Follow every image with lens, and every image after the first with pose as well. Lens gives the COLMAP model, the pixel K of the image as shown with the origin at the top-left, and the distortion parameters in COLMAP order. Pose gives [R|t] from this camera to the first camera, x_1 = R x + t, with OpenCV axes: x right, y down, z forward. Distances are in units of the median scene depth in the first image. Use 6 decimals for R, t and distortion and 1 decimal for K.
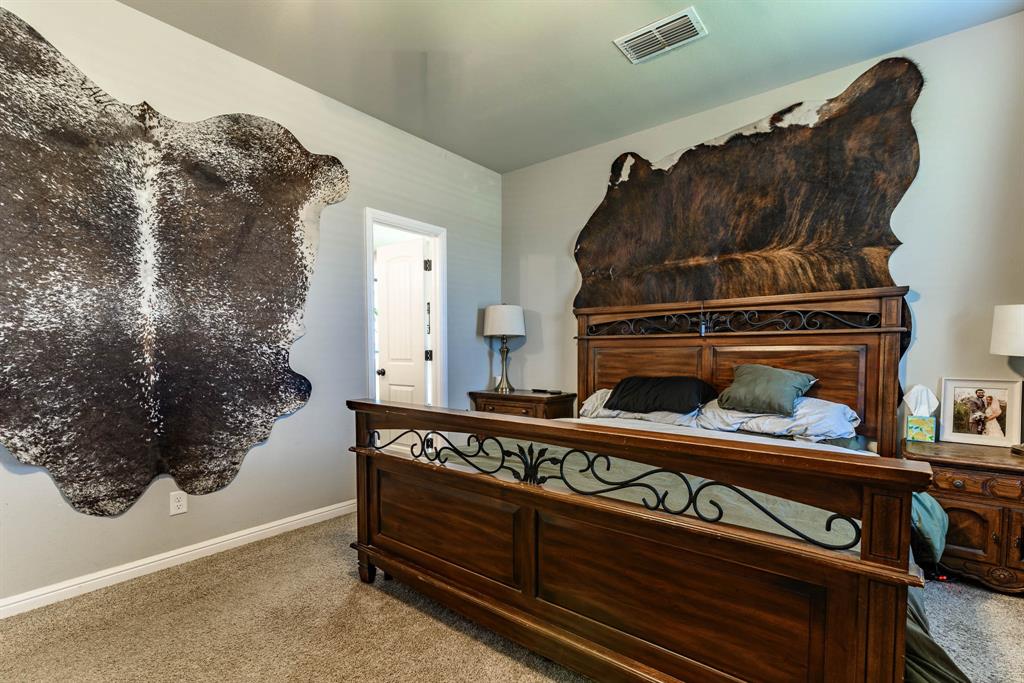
lens RADIAL K [[468.9, 0, 515.5], [0, 468.9, 374.5], [0, 0, 1]] dist [0.017487, -0.000738]
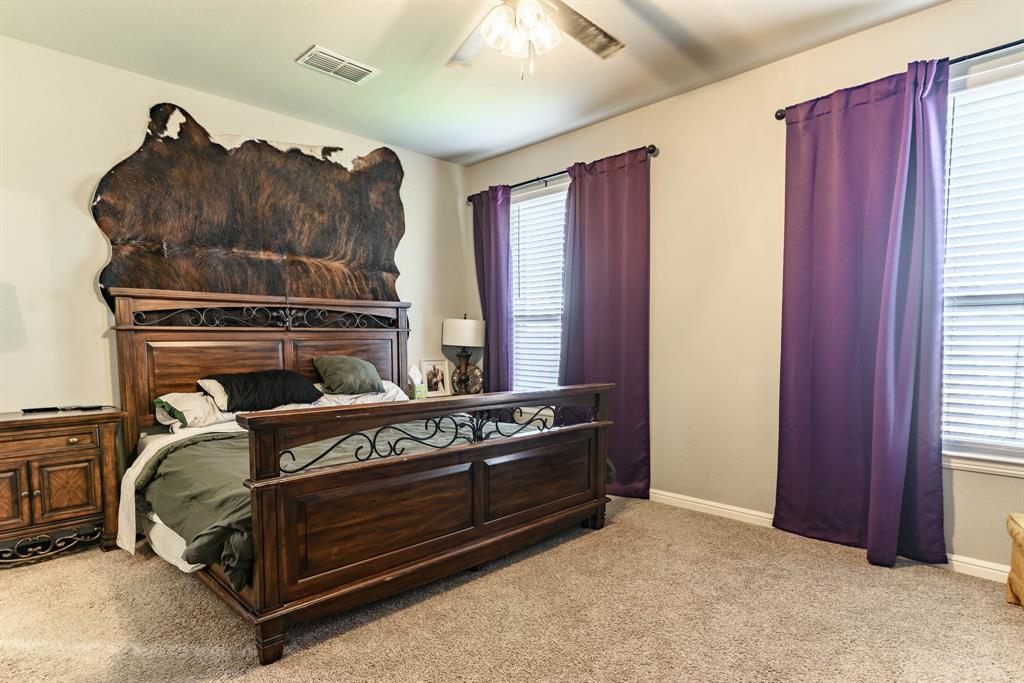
lens RADIAL K [[557.1, 0, 510.5], [0, 557.1, 382.9], [0, 0, 1]] dist [0.004234, 0.000667]
pose [[0.119836, -0.074170, 0.990019, -0.827398], [0.057155, 0.996067, 0.067705, -0.022056], [-0.991147, 0.048471, 0.123603, 0.379423]]
